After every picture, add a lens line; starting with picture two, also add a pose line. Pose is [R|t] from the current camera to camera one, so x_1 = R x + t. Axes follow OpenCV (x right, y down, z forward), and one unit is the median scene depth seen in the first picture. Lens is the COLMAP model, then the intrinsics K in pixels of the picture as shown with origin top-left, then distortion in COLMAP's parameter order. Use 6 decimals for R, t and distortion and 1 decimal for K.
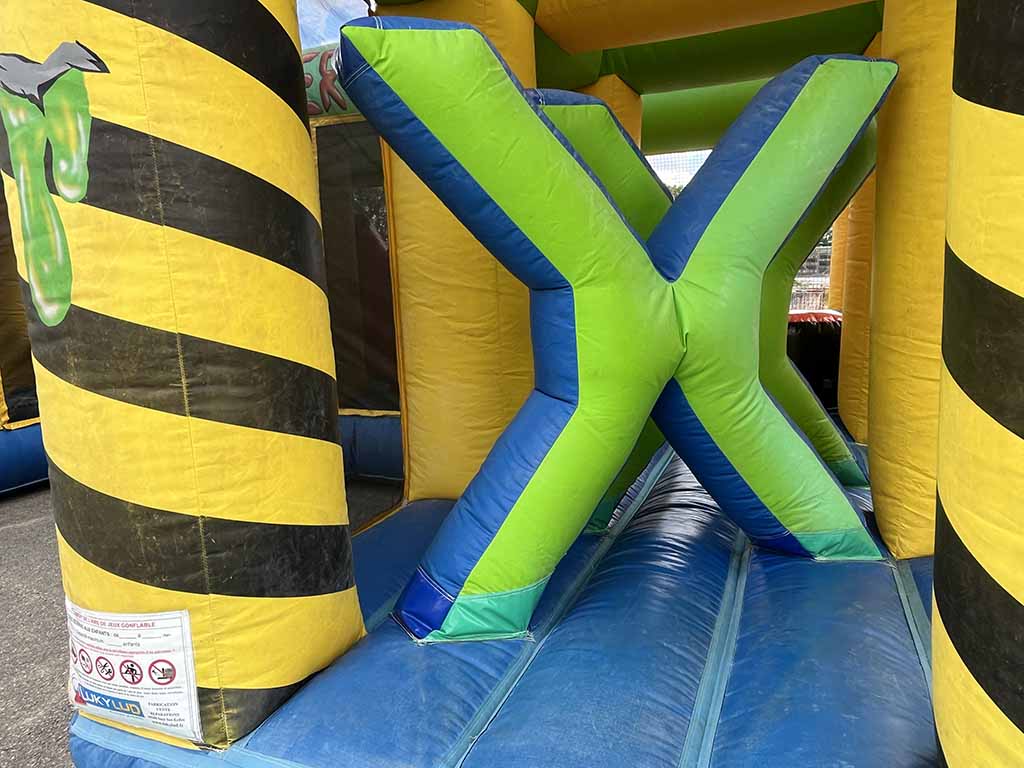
lens RADIAL K [[690.4, 0, 514.7], [0, 690.4, 384.1], [0, 0, 1]] dist [-0.066134, -0.001924]
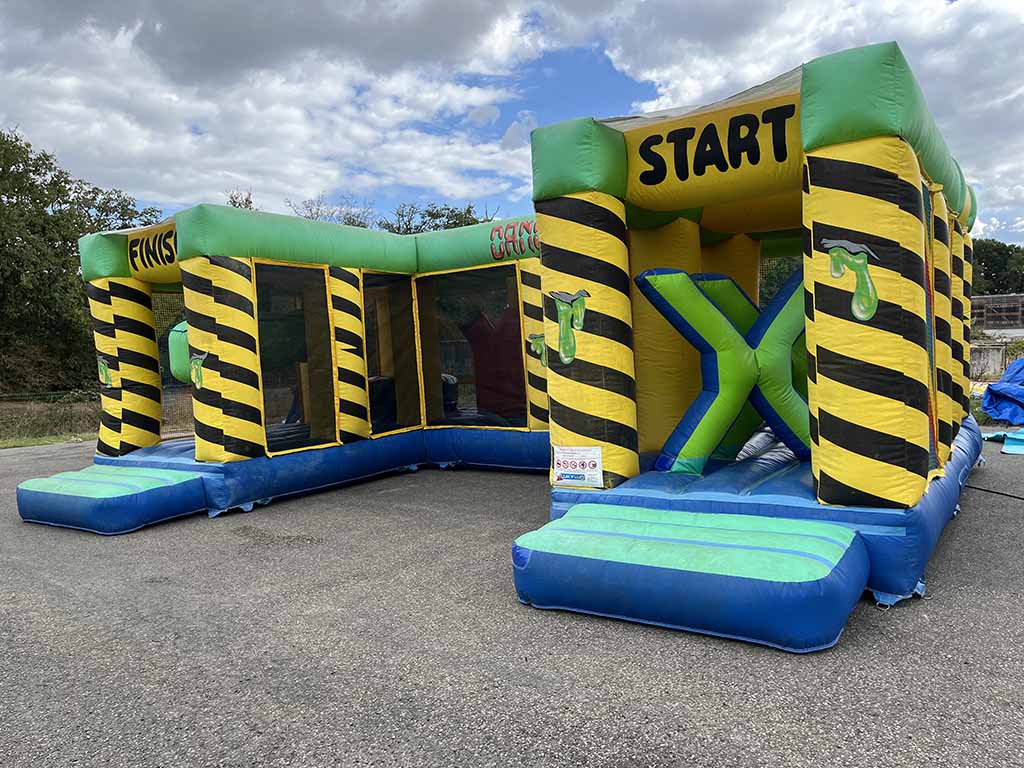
lens RADIAL K [[771.1, 0, 508.8], [0, 771.1, 383.8], [0, 0, 1]] dist [0.003124, -0.000172]
pose [[0.980514, -0.001339, -0.196444, -0.172035], [-0.016291, 0.995978, -0.088105, 0.368135], [0.195772, 0.089589, 0.976549, -2.920117]]
